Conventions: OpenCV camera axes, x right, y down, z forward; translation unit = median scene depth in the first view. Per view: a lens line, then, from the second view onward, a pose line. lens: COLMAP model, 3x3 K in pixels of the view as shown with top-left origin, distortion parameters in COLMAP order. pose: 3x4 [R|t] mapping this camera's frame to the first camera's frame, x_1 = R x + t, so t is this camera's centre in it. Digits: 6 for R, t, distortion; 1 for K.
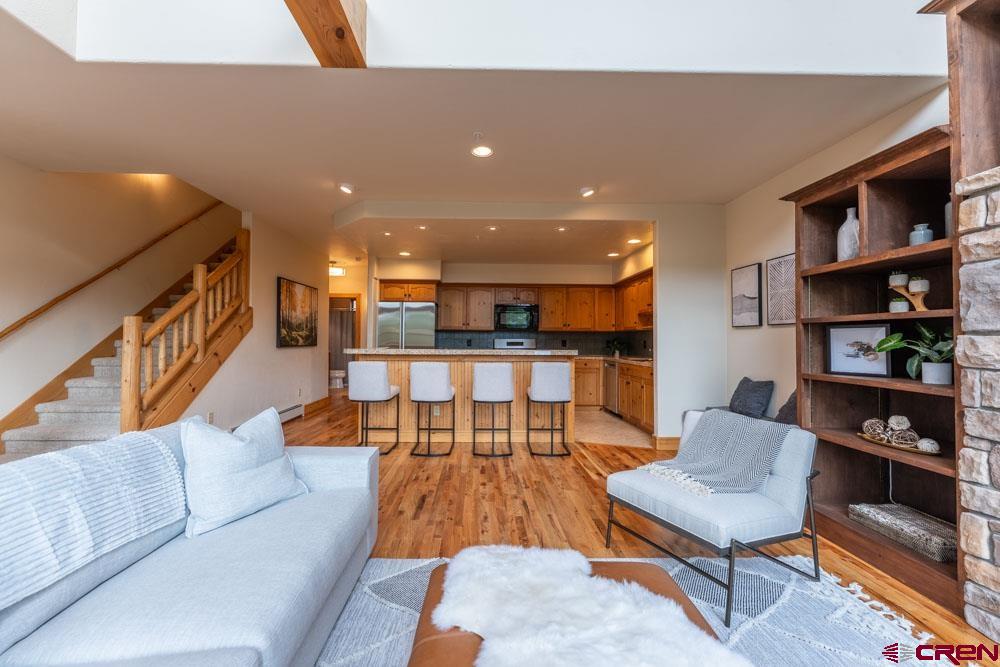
lens RADIAL K [[401.3, 0, 487.8], [0, 401.3, 331.6], [0, 0, 1]] dist [0.004950, -0.001478]
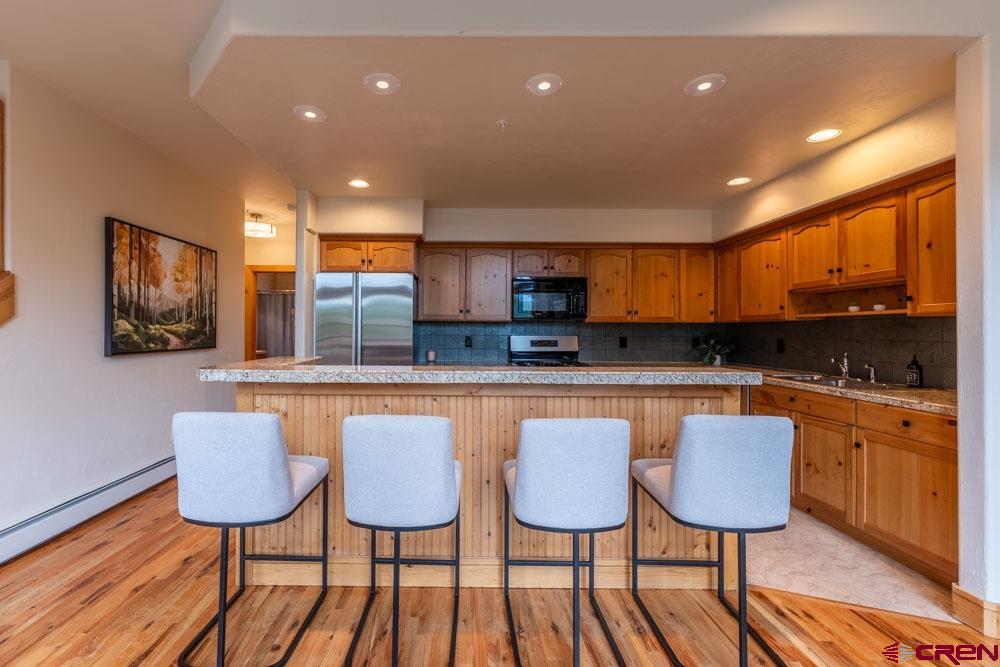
lens RADIAL K [[423.5, 0, 459.1], [0, 423.5, 328.4], [0, 0, 1]] dist [-0.000955, 0.000659]
pose [[0.999677, -0.001296, -0.025375, -0.070853], [0.001778, 0.999819, 0.018962, -0.006400], [0.025346, -0.019001, 0.999498, 0.559310]]
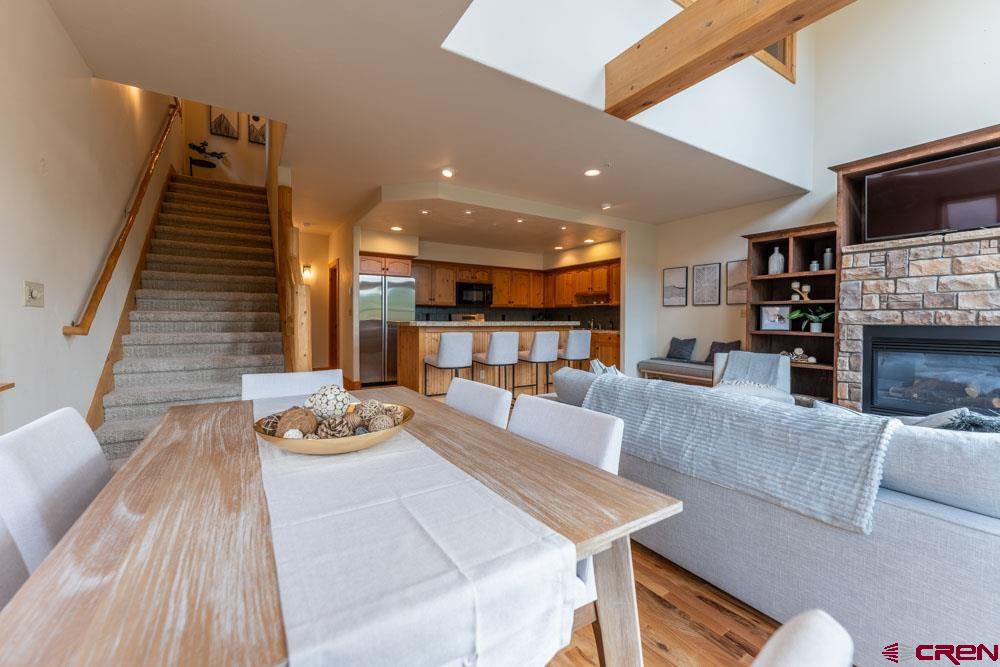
lens RADIAL K [[401.3, 0, 498.1], [0, 401.3, 325.9], [0, 0, 1]] dist [0.004950, -0.001478]
pose [[0.857411, -0.012274, 0.514485, -0.694169], [-0.010717, 0.999073, 0.041696, 0.007589], [-0.514520, -0.041264, 0.856485, -0.007828]]
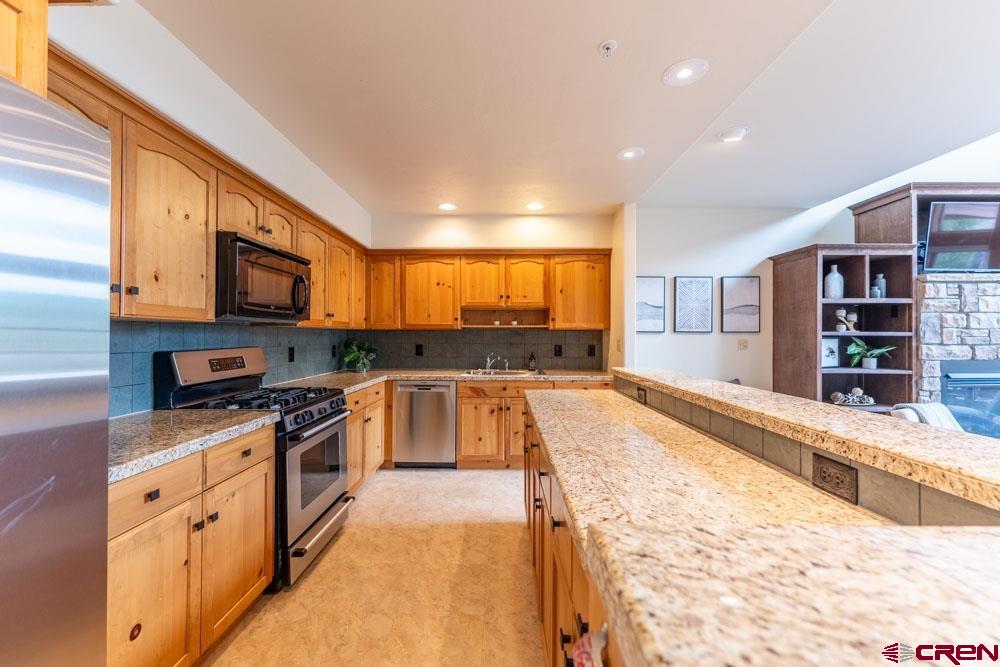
lens RADIAL K [[401.3, 0, 496.0], [0, 401.3, 334.5], [0, 0, 1]] dist [0.004950, -0.001478]
pose [[0.034525, -0.002325, 0.999401, -0.405144], [-0.024801, 0.999687, 0.003183, 0.000433], [-0.999096, -0.024896, 0.034456, 1.214000]]
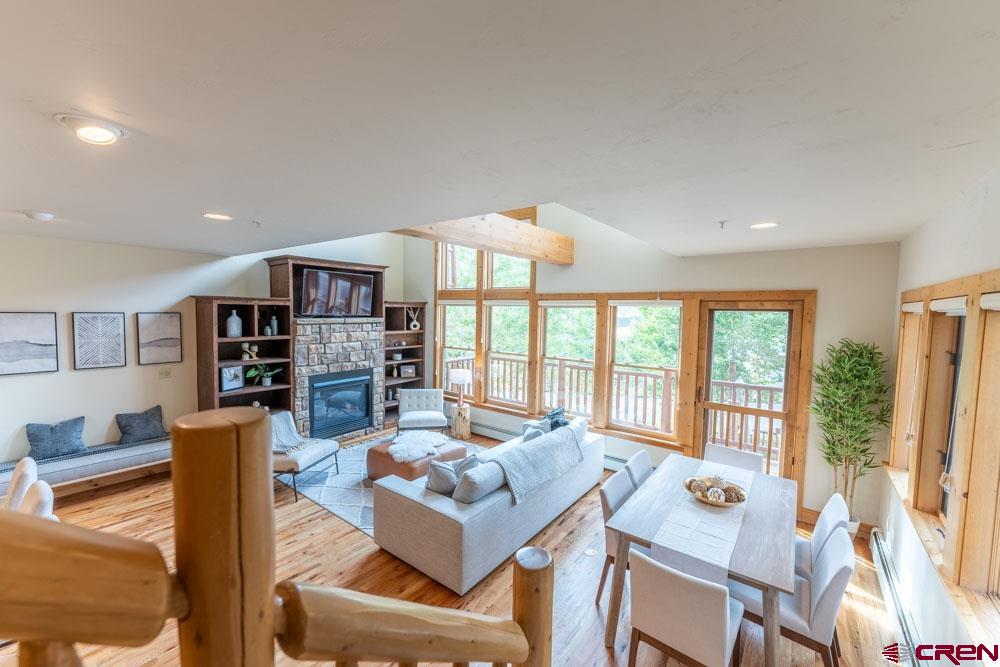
lens RADIAL K [[401.3, 0, 498.6], [0, 401.3, 332.4], [0, 0, 1]] dist [0.004950, -0.001478]
pose [[-0.779308, -0.058169, 0.623936, -0.770777], [-0.037806, 0.998233, 0.045843, -0.178880], [-0.625500, 0.012137, -0.780130, 0.931827]]
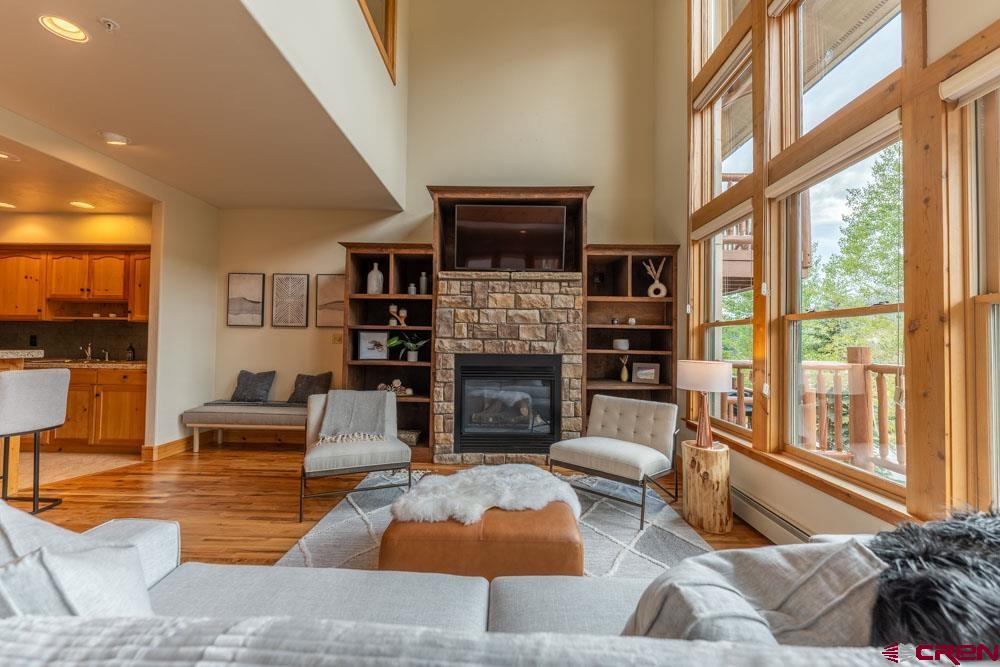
lens RADIAL K [[401.3, 0, 496.1], [0, 401.3, 332.2], [0, 0, 1]] dist [0.004950, -0.001478]
pose [[0.044365, 0.022124, 0.998770, -0.415163], [-0.036856, 0.999110, -0.020494, 0.002136], [-0.998335, -0.035901, 0.045141, 0.209495]]
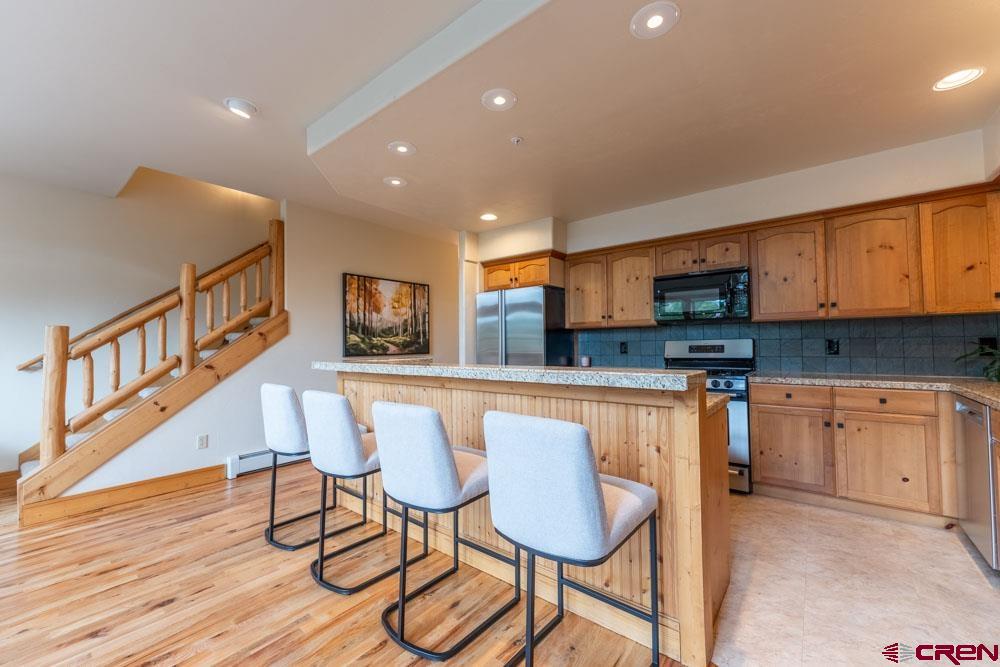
lens RADIAL K [[401.3, 0, 492.3], [0, 401.3, 327.4], [0, 0, 1]] dist [0.004950, -0.001478]
pose [[0.760274, -0.044534, -0.648074, 0.309863], [0.032376, 0.999005, -0.030668, 0.015687], [0.648795, 0.002334, 0.760959, 0.666444]]
